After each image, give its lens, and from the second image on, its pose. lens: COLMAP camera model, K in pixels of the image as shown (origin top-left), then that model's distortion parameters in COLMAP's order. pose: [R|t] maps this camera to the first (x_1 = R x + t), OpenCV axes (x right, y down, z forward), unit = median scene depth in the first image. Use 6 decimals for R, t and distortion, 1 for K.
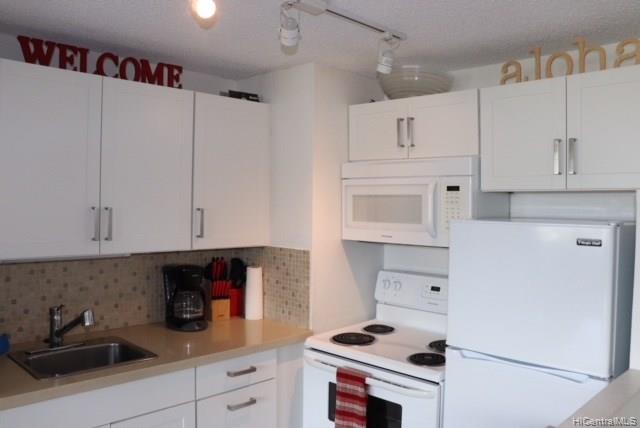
lens RADIAL K [[528.0, 0, 331.0], [0, 528.0, 212.1], [0, 0, 1]] dist [-0.123099, 0.009338]
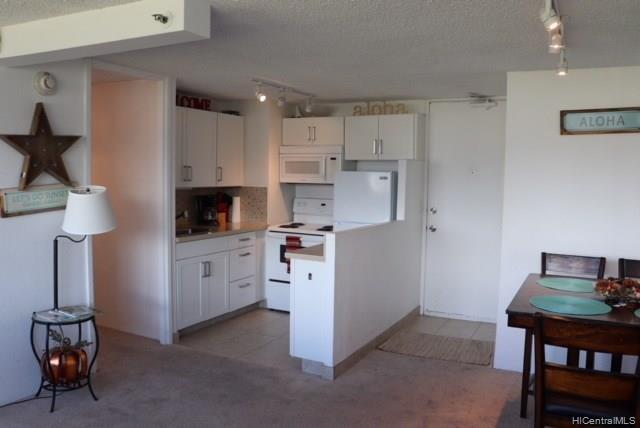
lens RADIAL K [[528.0, 0, 331.0], [0, 528.0, 212.1], [0, 0, 1]] dist [-0.123099, 0.009338]
pose [[0.956069, -0.022748, 0.292257, -0.440967], [0.003571, 0.997814, 0.065984, 0.034946], [-0.293119, -0.062042, 0.954061, -1.184064]]
